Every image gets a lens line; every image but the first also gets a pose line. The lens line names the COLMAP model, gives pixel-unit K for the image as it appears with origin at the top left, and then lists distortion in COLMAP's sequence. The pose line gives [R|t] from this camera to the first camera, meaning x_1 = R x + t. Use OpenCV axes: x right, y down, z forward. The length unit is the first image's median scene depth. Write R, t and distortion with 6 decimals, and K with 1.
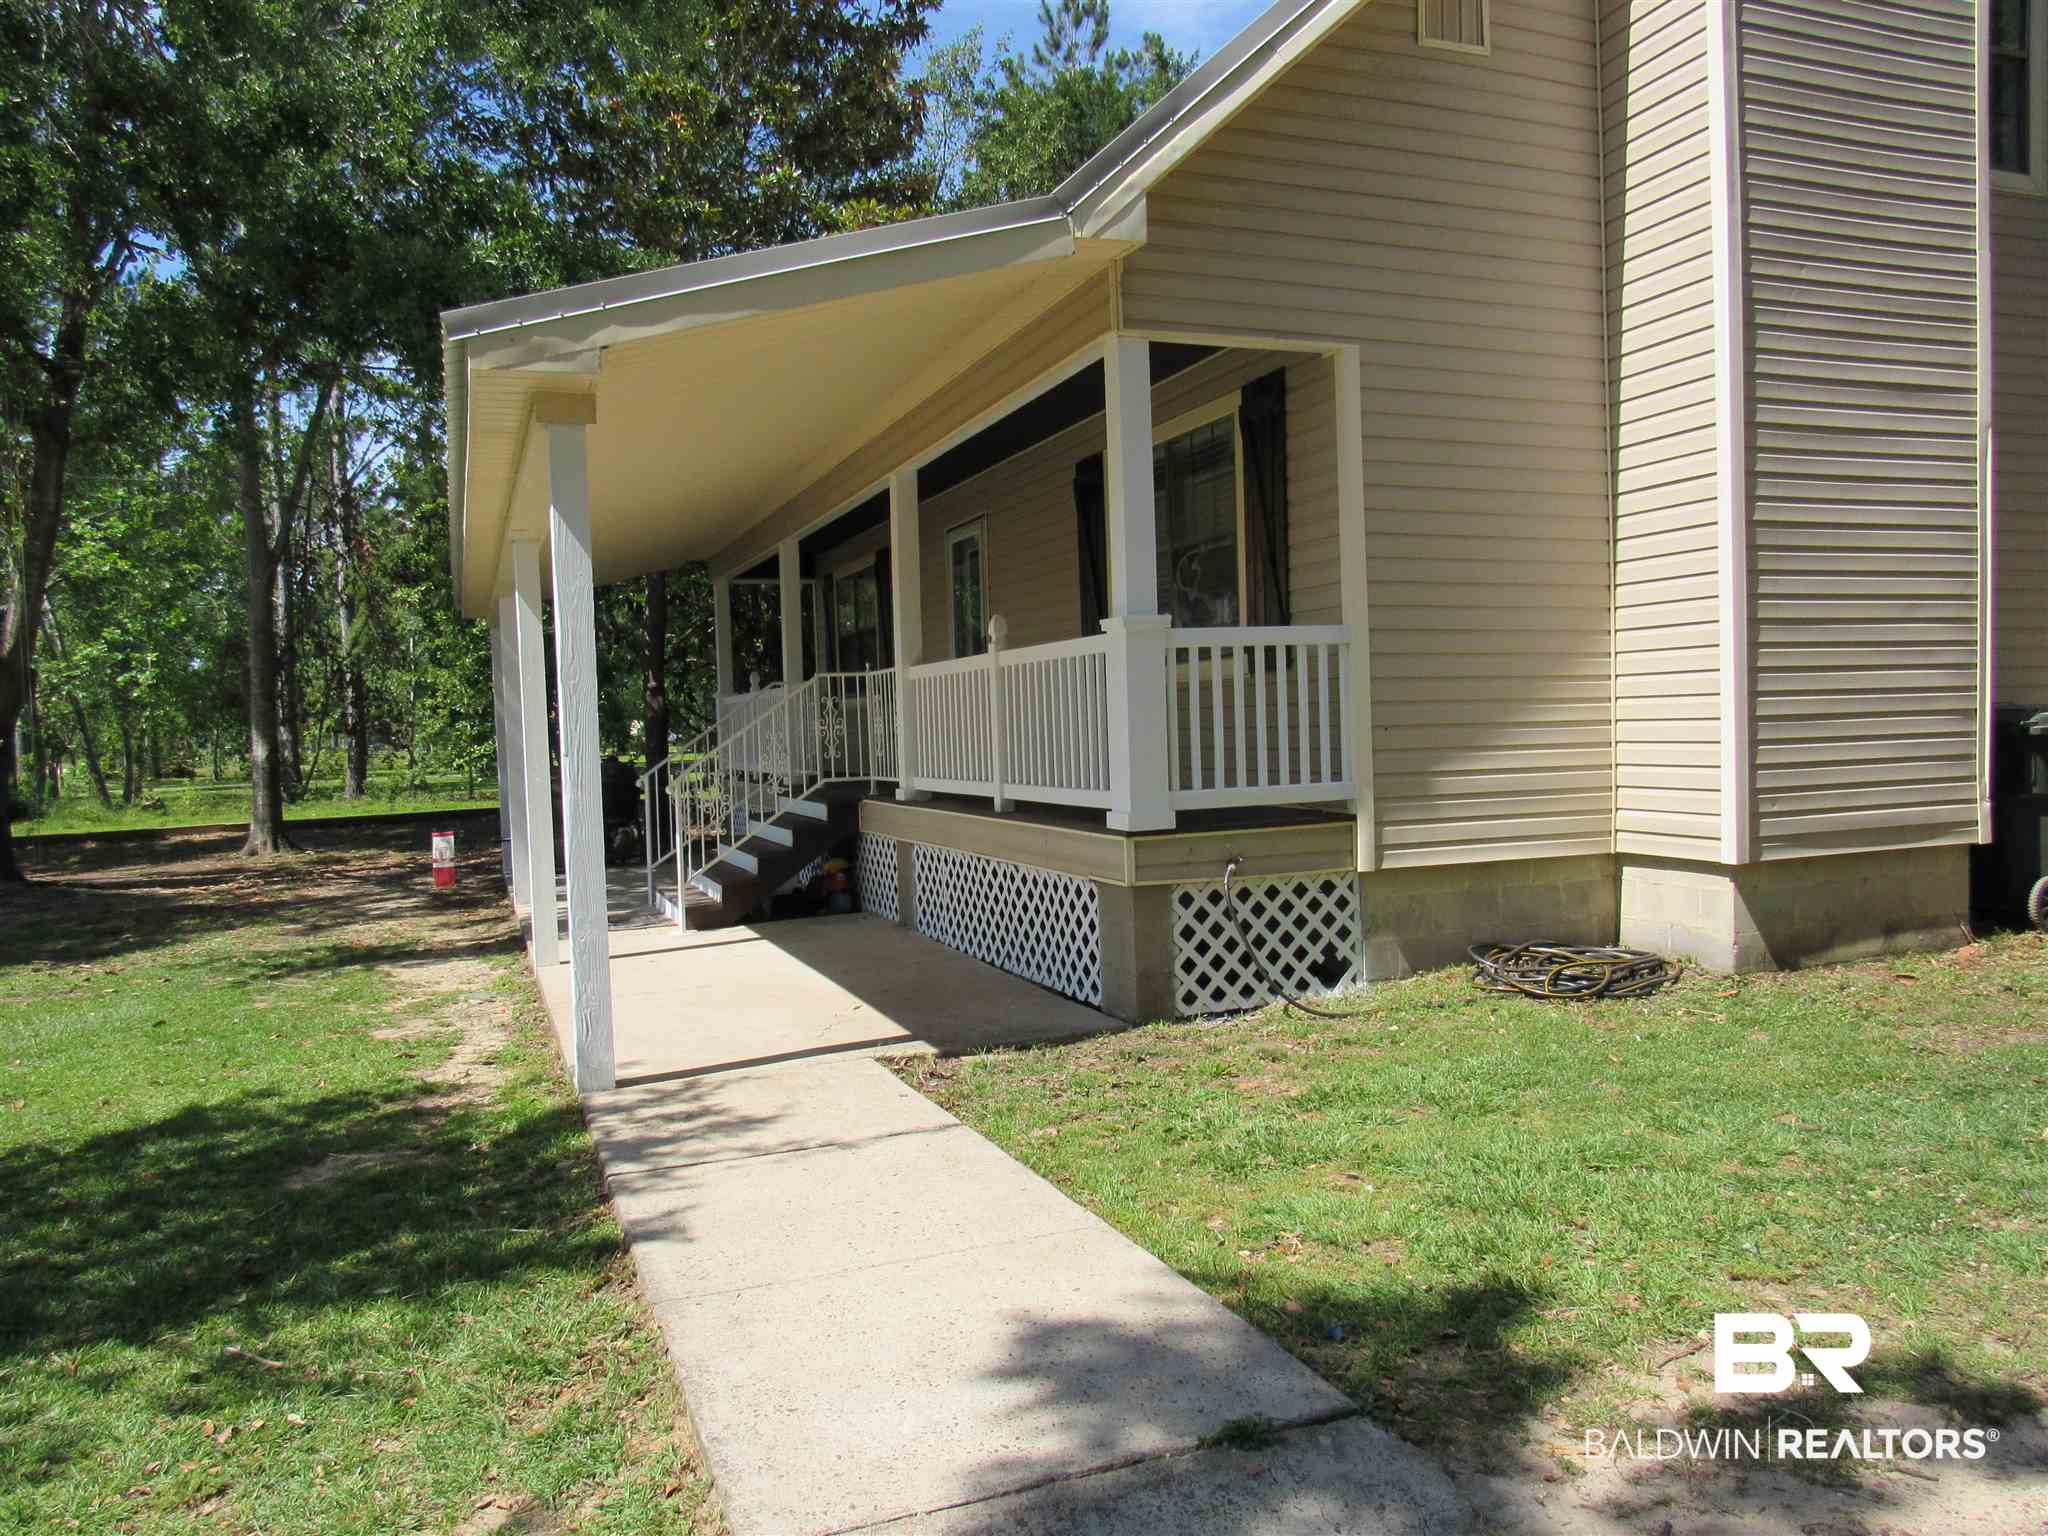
lens RADIAL K [[1450.2, 0, 1027.4], [0, 1450.2, 738.7], [0, 0, 1]] dist [-0.004399, 0.002005]
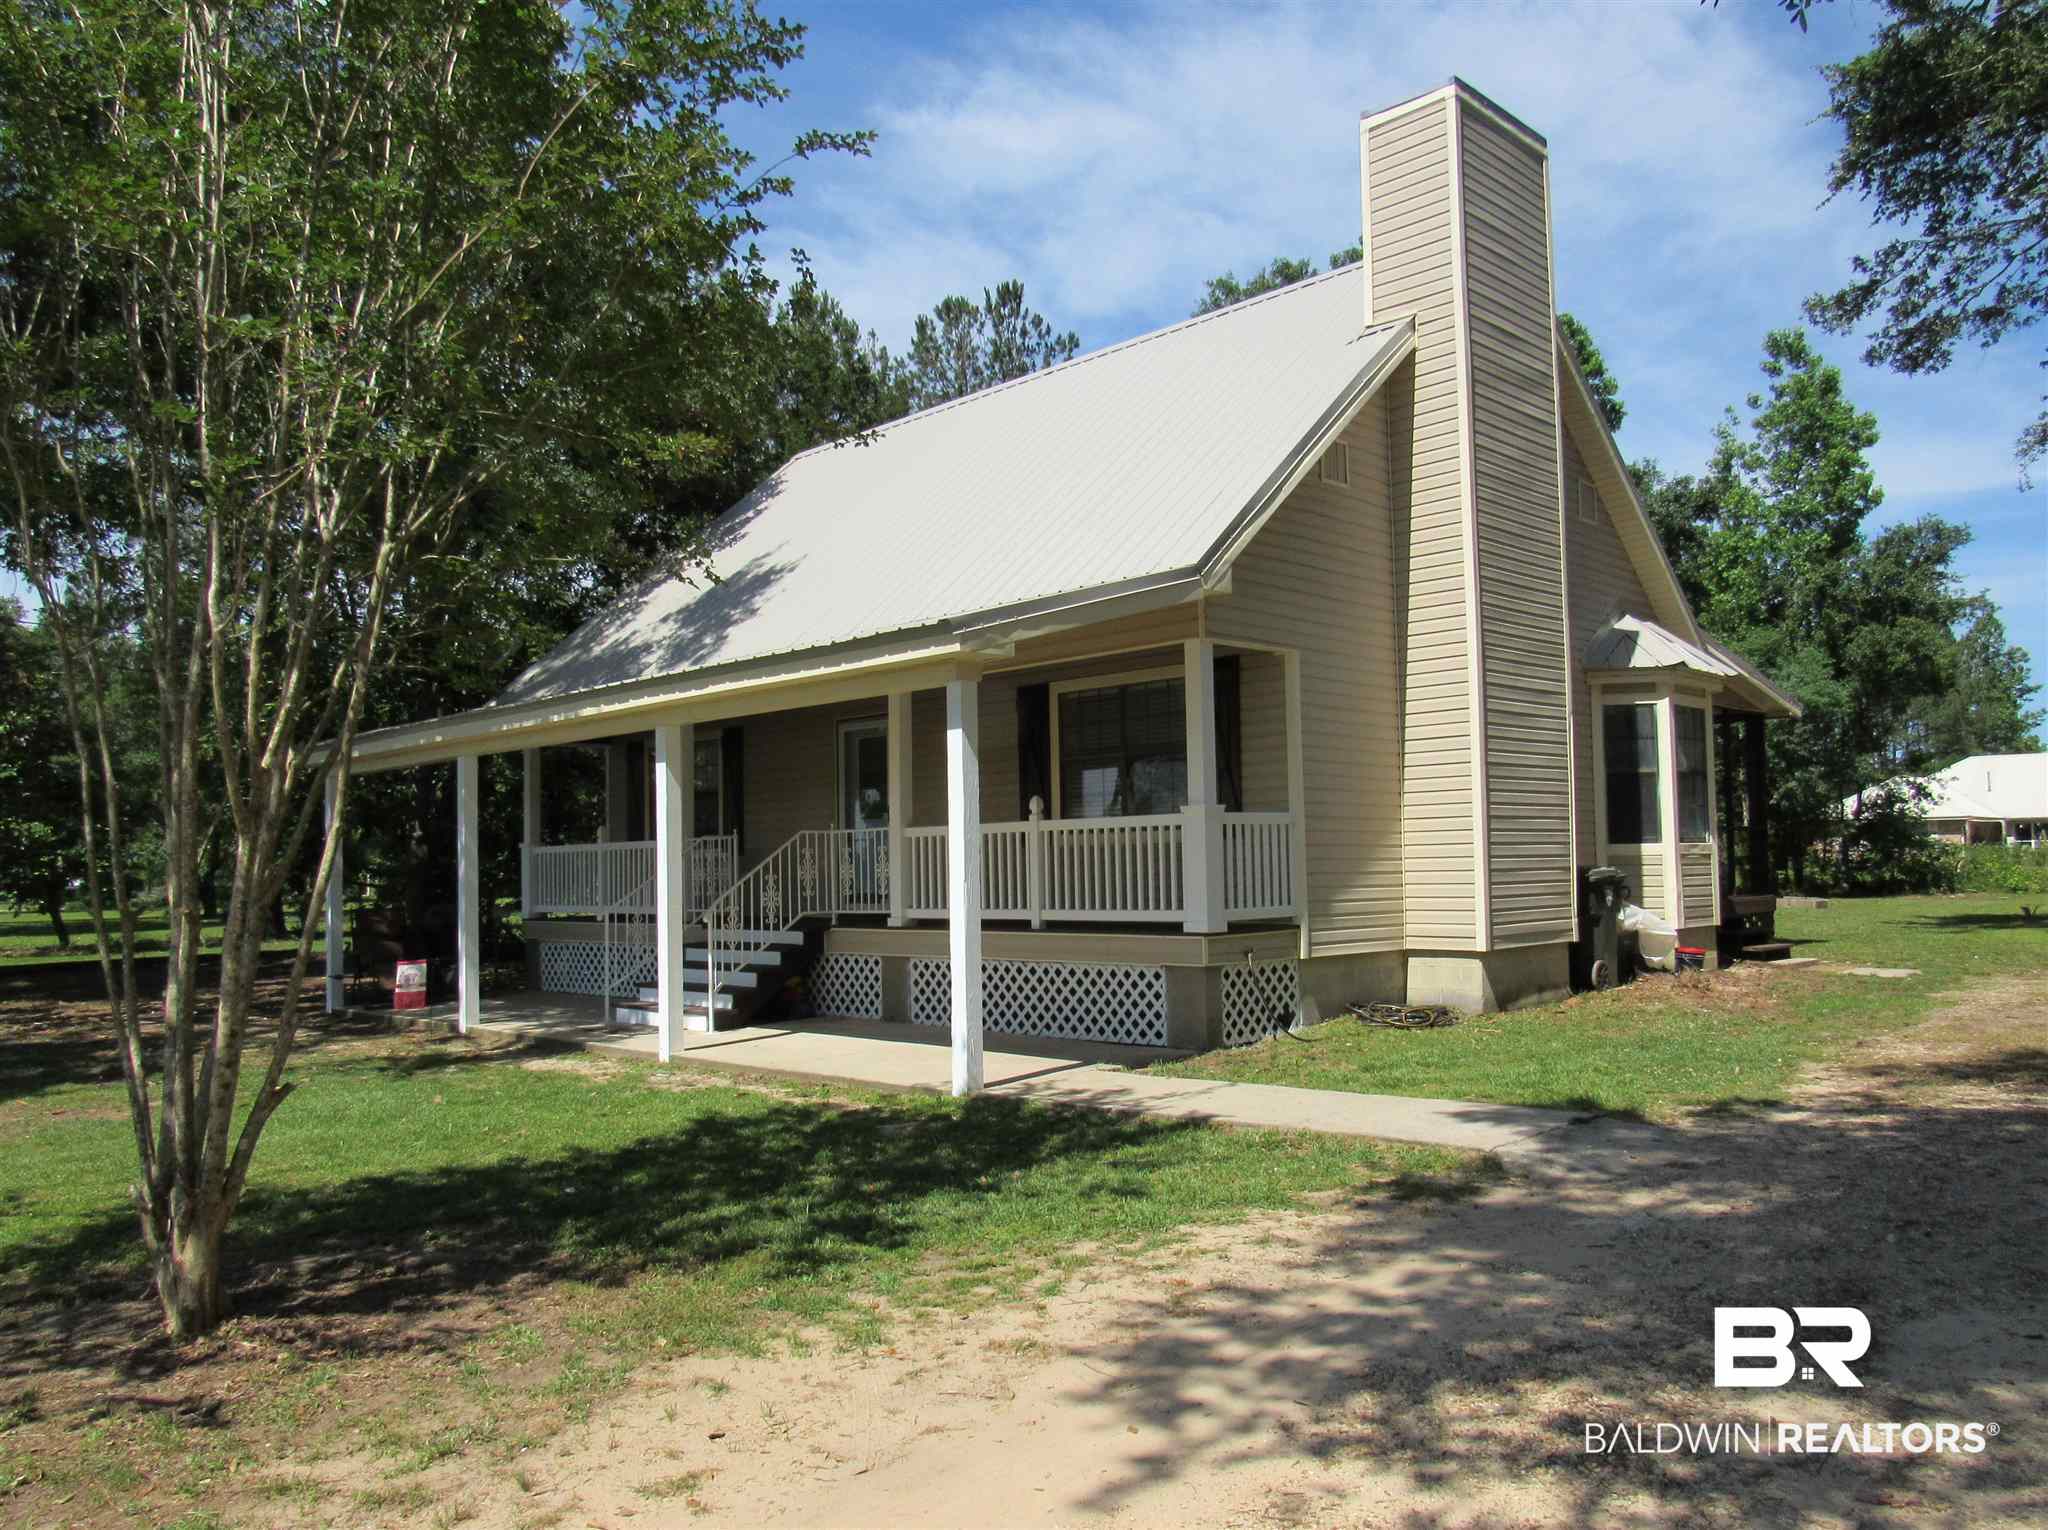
lens RADIAL K [[1469.9, 0, 1024.0], [0, 1469.9, 765.0], [0, 0, 1]] dist [-0.009321, -0.005722]
pose [[0.919794, 0.040111, 0.390347, -0.764703], [-0.004478, 0.995770, -0.091771, 0.026032], [-0.392377, 0.082662, 0.916083, -0.470484]]
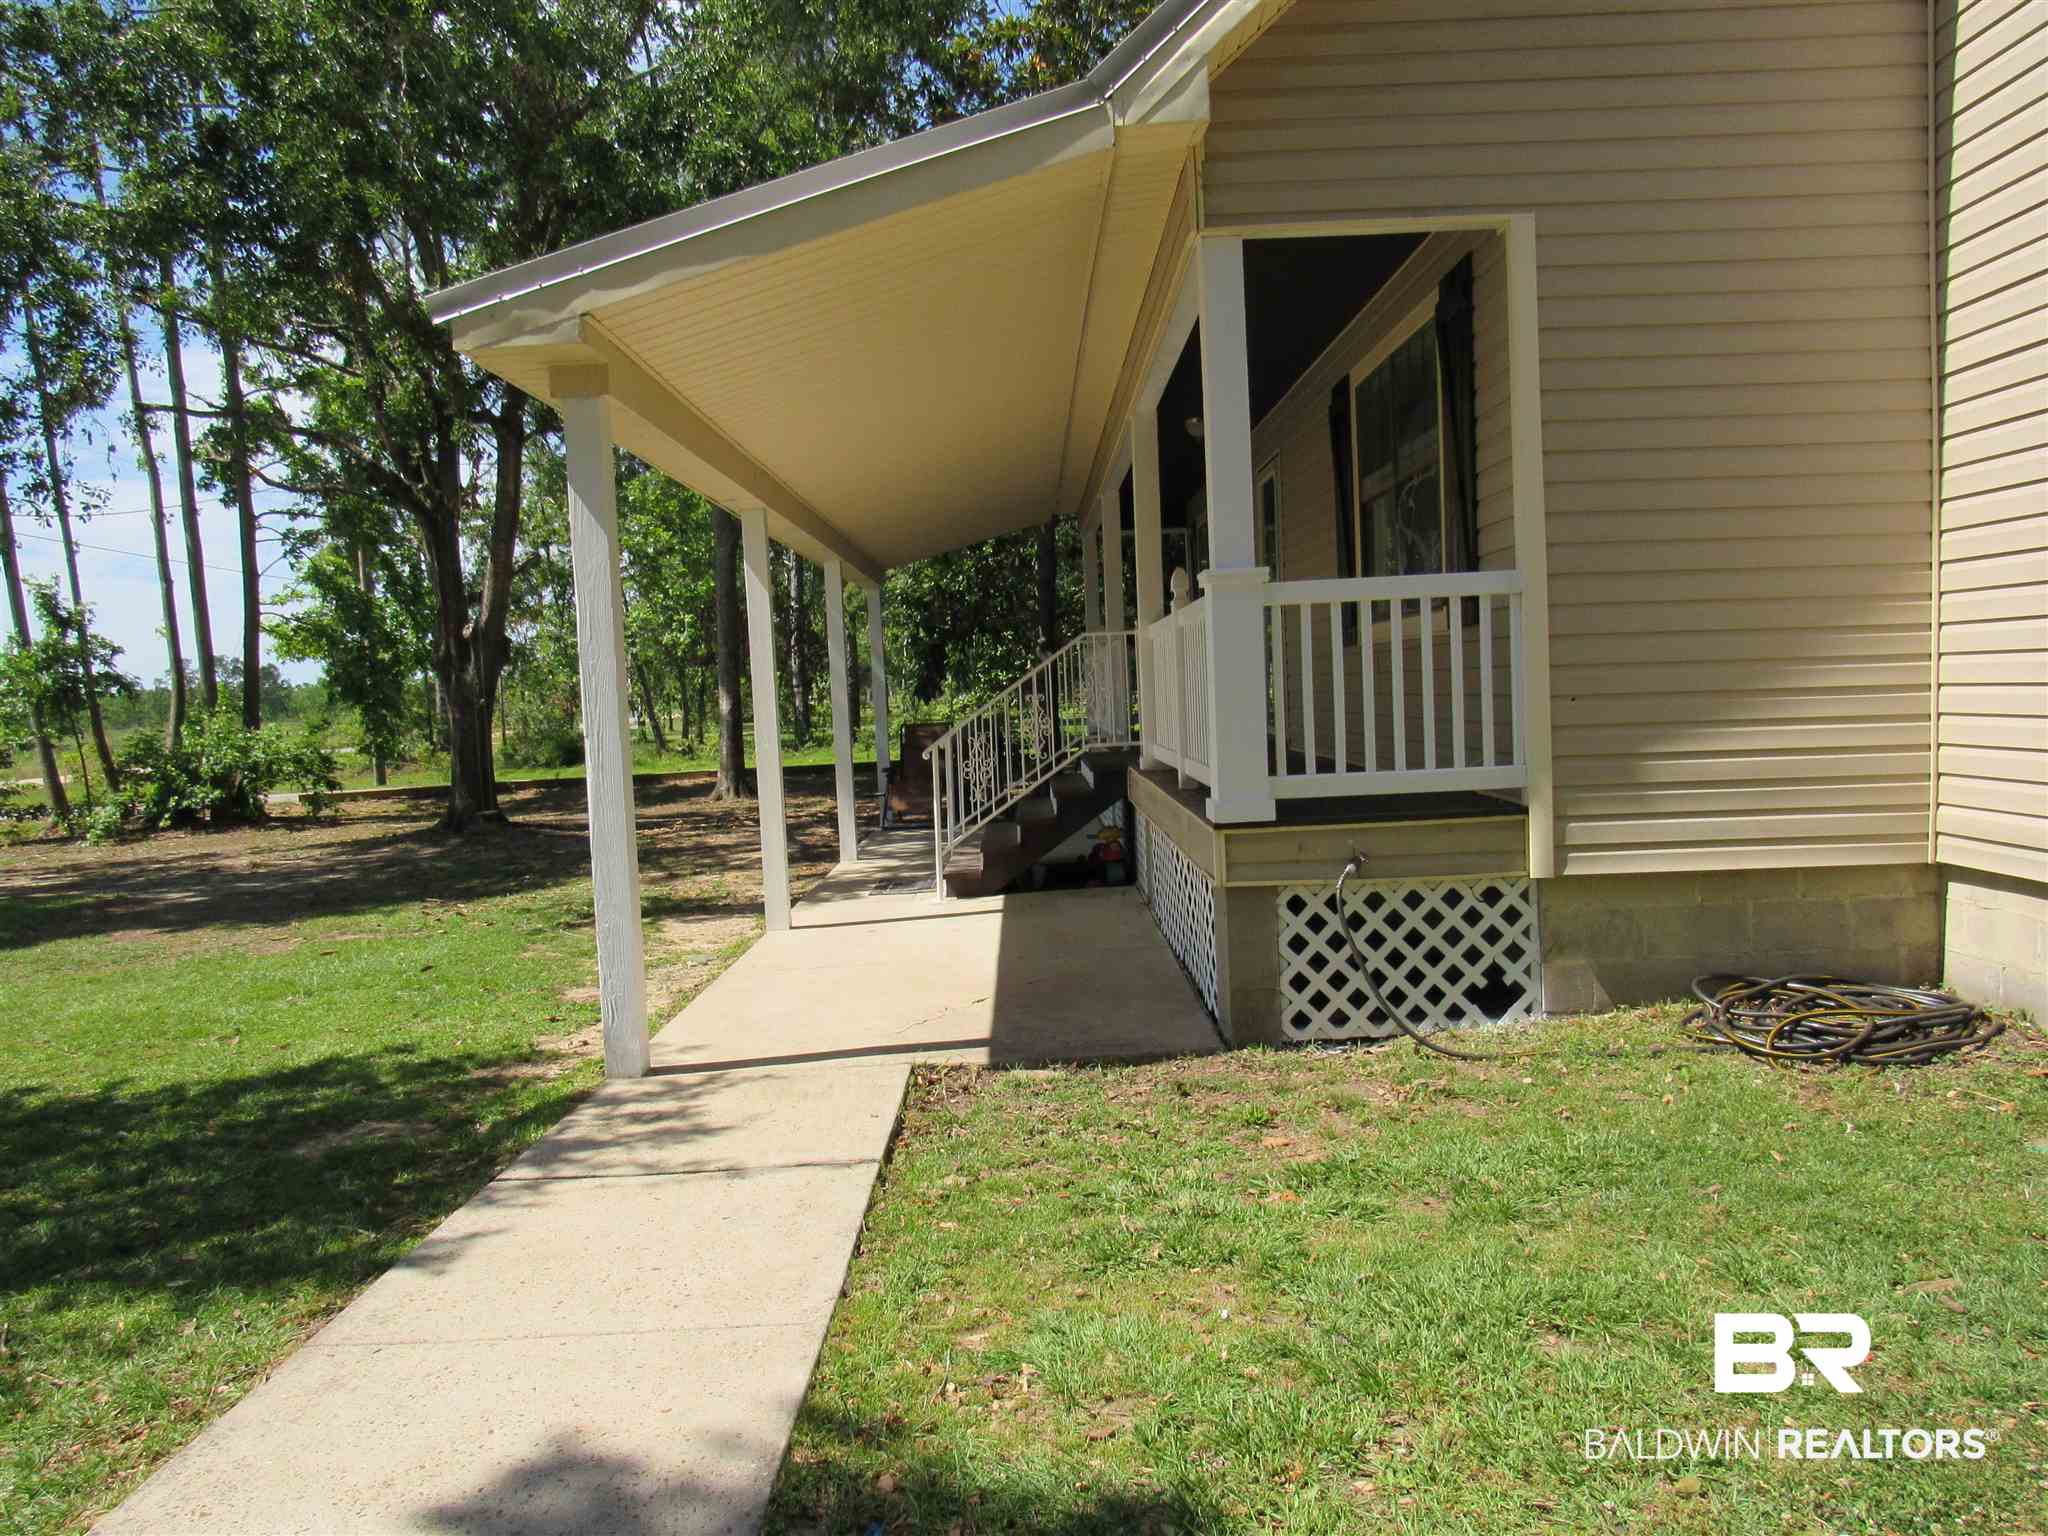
lens RADIAL K [[1464.3, 0, 1023.1], [0, 1464.3, 744.4], [0, 0, 1]] dist [0.001677, -0.002108]
pose [[0.934605, 0.006603, -0.355625, 0.260222], [0.008588, 0.999117, 0.041121, -0.018472], [0.355583, -0.041486, 0.933724, 0.148968]]
